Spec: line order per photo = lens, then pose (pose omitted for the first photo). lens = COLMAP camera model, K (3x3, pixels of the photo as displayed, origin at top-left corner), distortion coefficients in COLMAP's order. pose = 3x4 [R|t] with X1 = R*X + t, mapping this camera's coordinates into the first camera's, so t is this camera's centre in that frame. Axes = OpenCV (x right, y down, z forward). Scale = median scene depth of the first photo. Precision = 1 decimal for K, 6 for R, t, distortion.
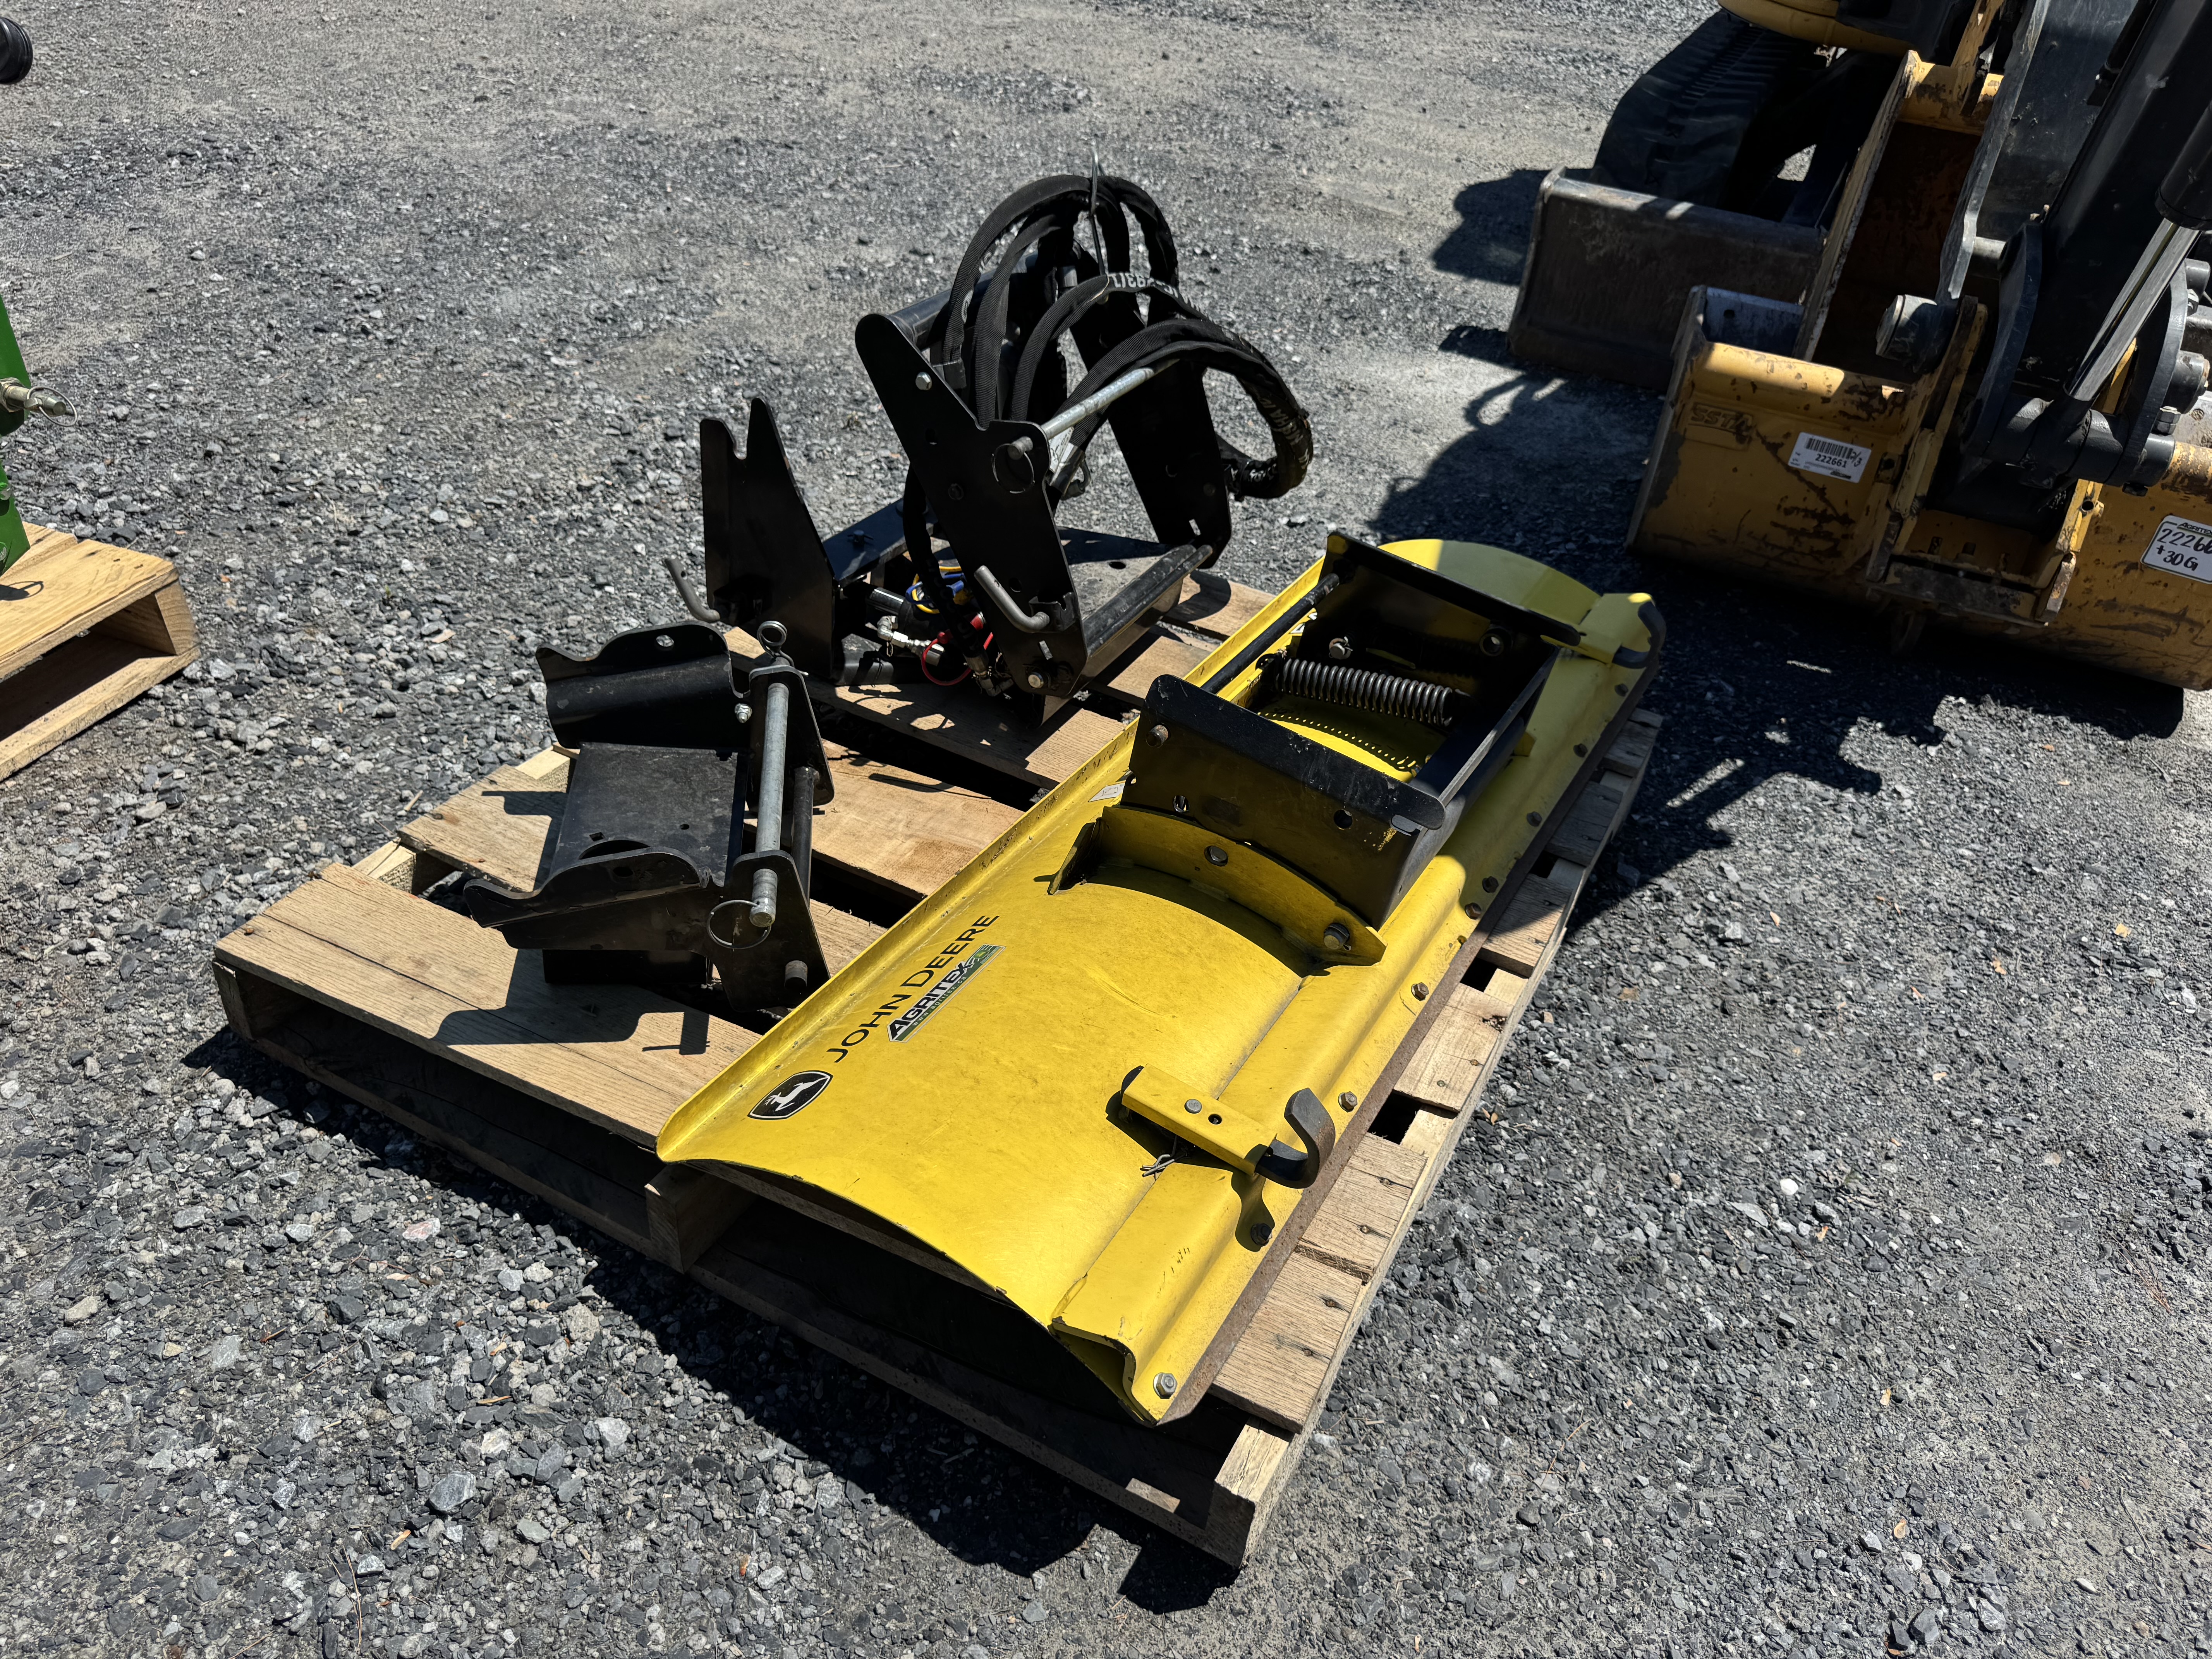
lens RADIAL K [[1556.3, 0, 1100.7], [0, 1556.3, 827.8], [0, 0, 1]] dist [0.025096, -0.042487]
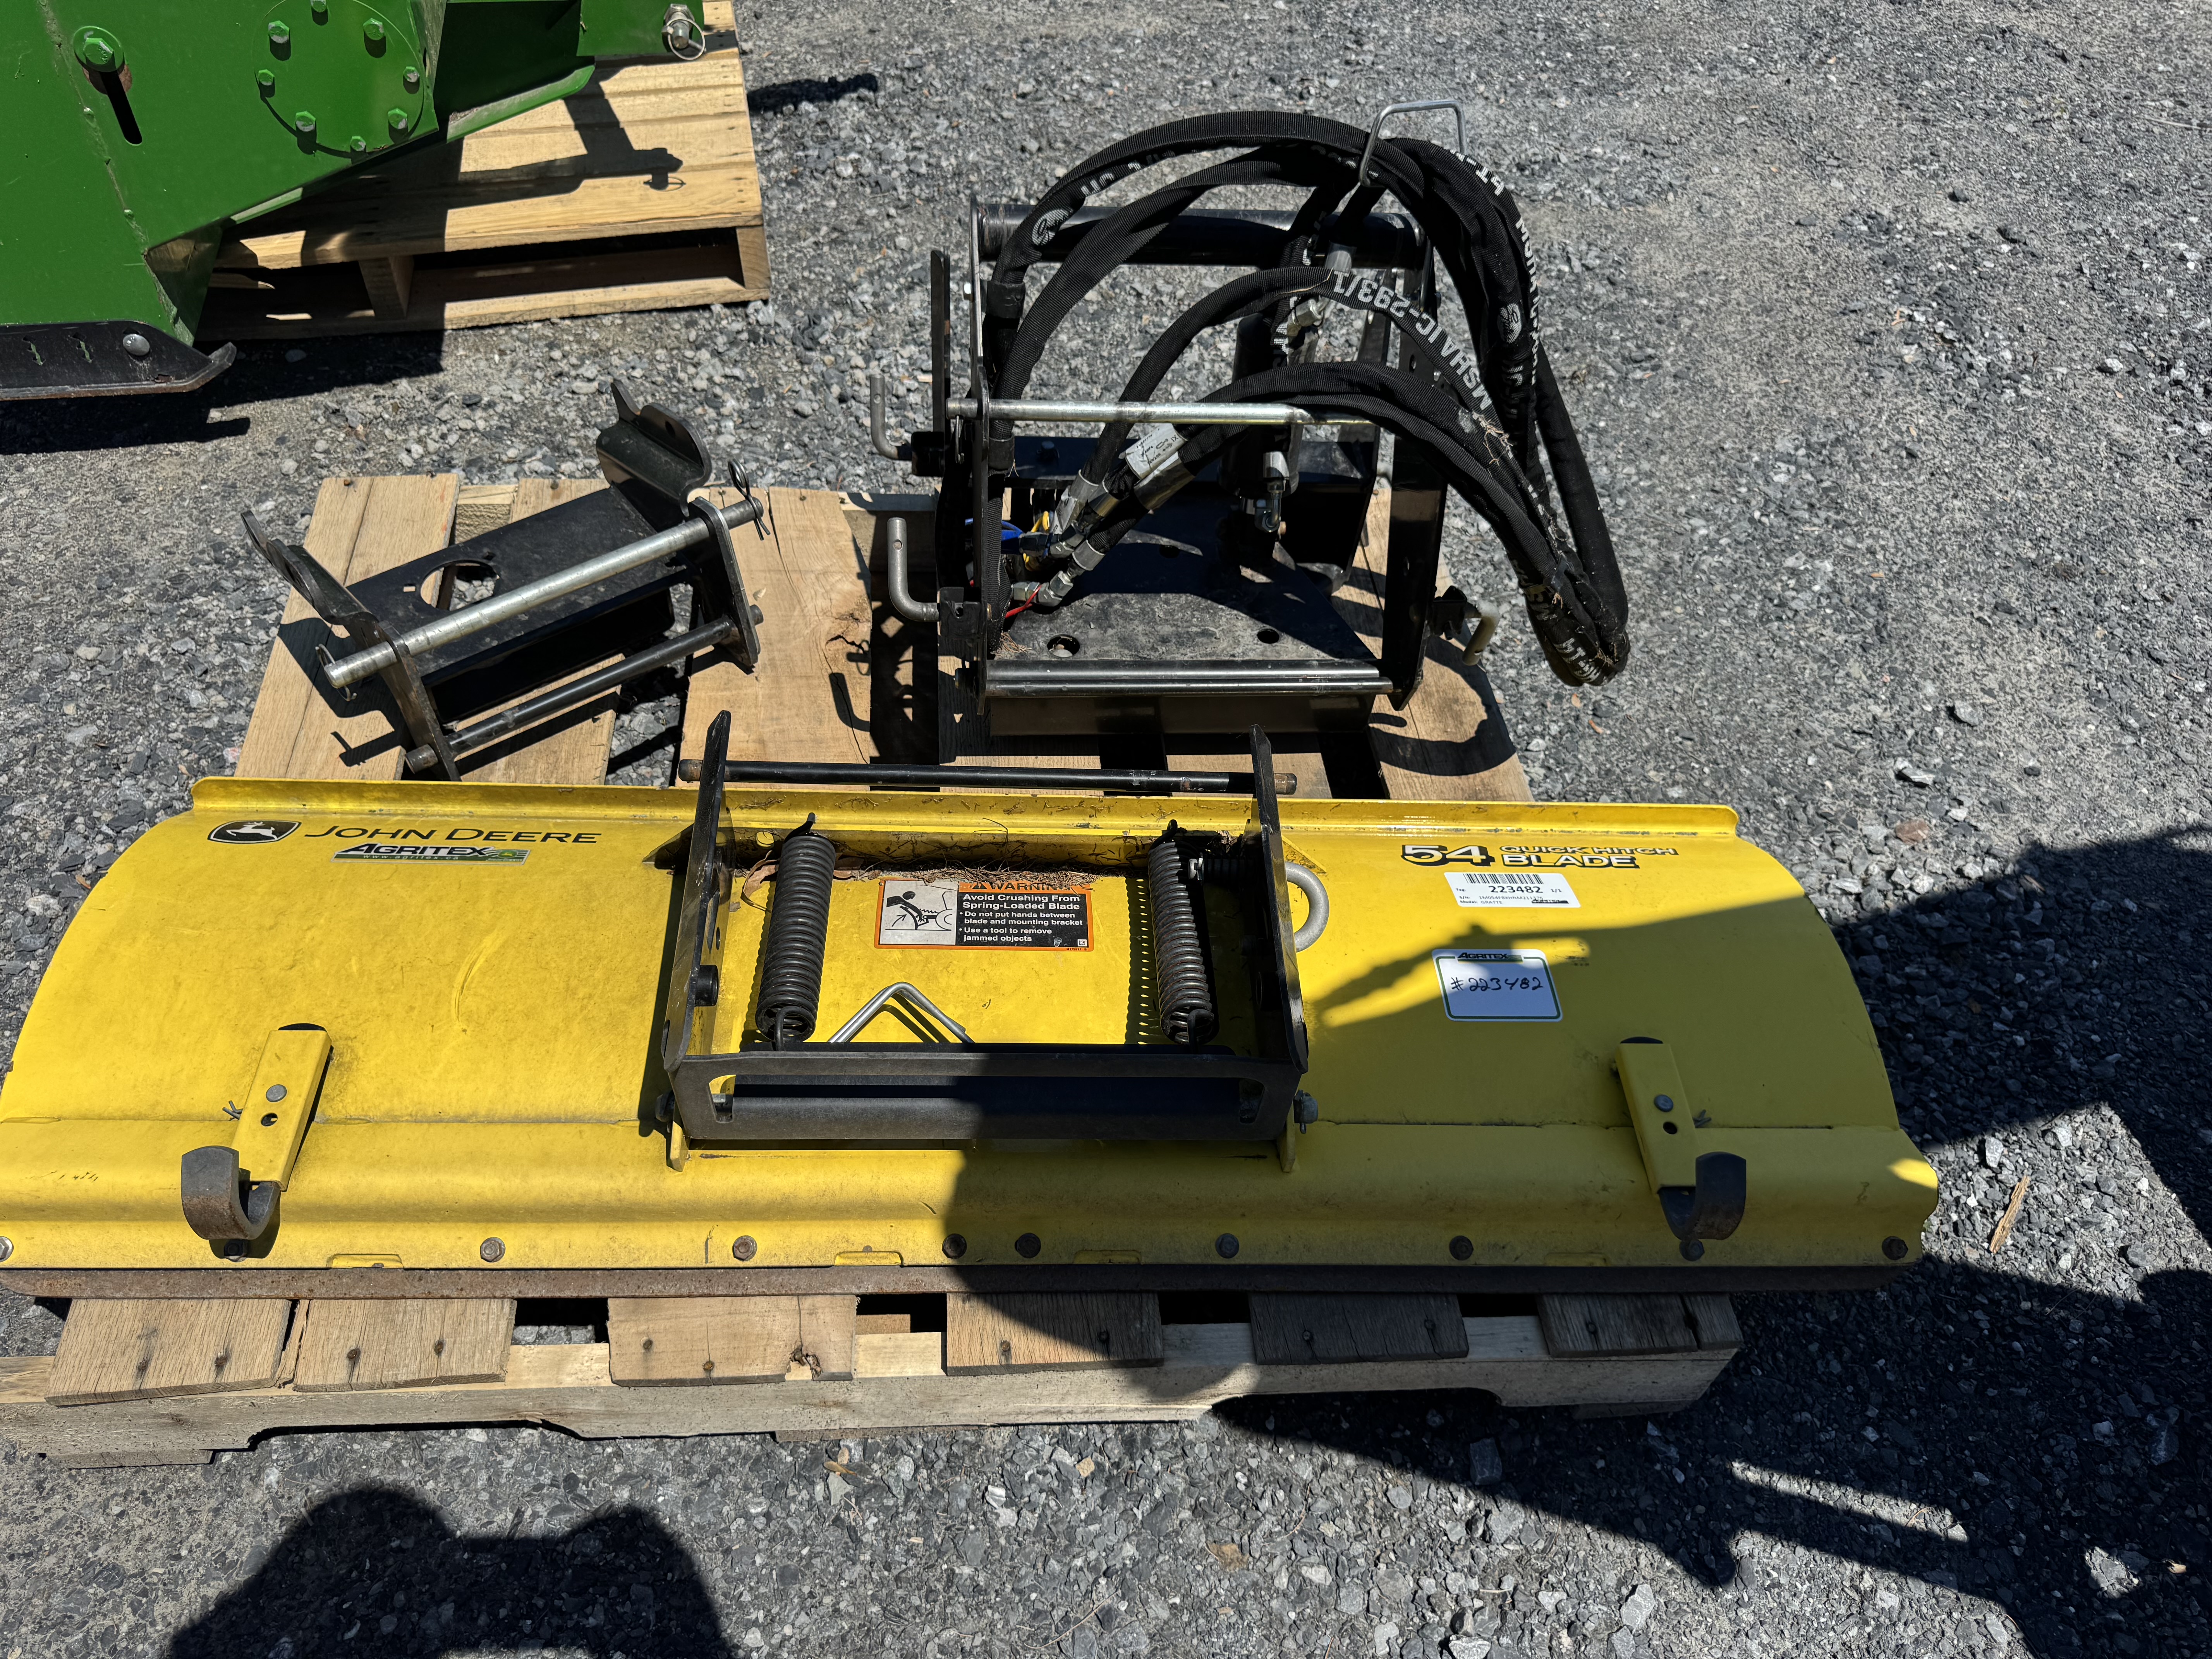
lens RADIAL K [[1556.3, 0, 1100.7], [0, 1556.3, 827.8], [0, 0, 1]] dist [0.025096, -0.042487]
pose [[0.541270, 0.582972, -0.605946, 0.485937], [-0.508180, 0.800936, 0.316630, -0.294590], [0.669910, 0.136547, 0.729778, 0.400901]]
